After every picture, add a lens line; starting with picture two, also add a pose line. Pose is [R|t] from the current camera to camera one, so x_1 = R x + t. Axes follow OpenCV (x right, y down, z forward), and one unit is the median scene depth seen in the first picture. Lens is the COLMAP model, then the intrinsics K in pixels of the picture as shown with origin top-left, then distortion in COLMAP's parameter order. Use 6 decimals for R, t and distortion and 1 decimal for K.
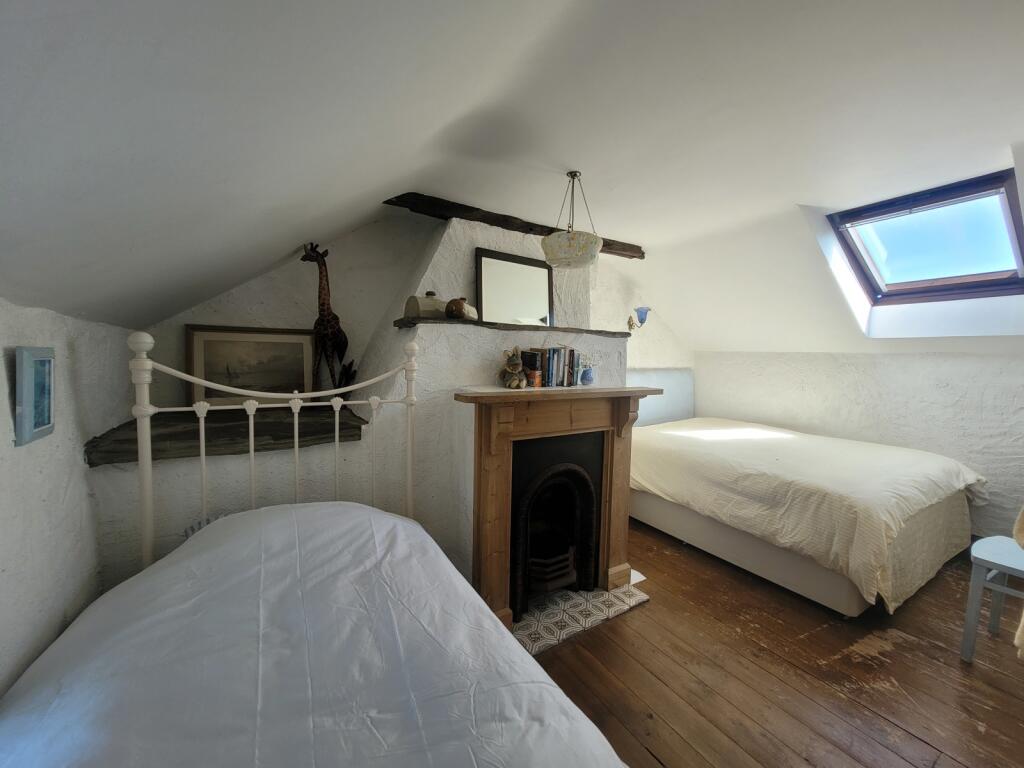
lens RADIAL K [[402.1, 0, 516.3], [0, 402.1, 389.8], [0, 0, 1]] dist [0.004578, -0.000634]
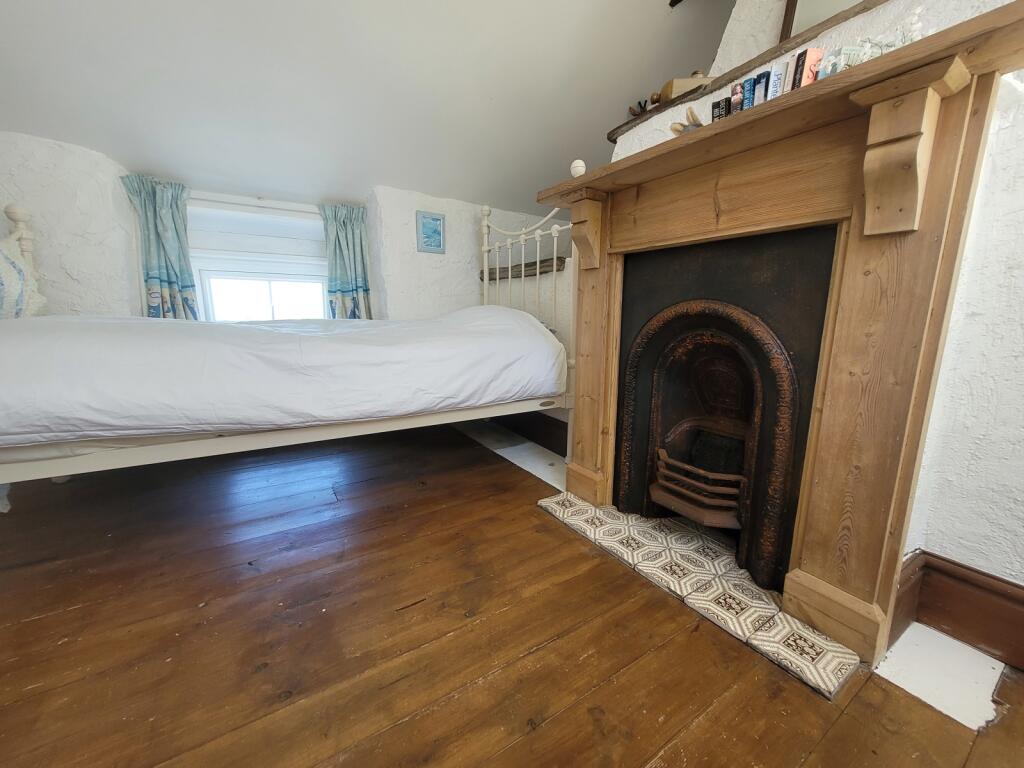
lens RADIAL K [[402.1, 0, 516.9], [0, 402.1, 384.6], [0, 0, 1]] dist [0.004578, -0.000634]
pose [[0.011939, 0.164371, -0.986326, 0.670208], [-0.083571, 0.983110, 0.162823, 0.229002], [0.996430, 0.080484, 0.025474, 0.739333]]
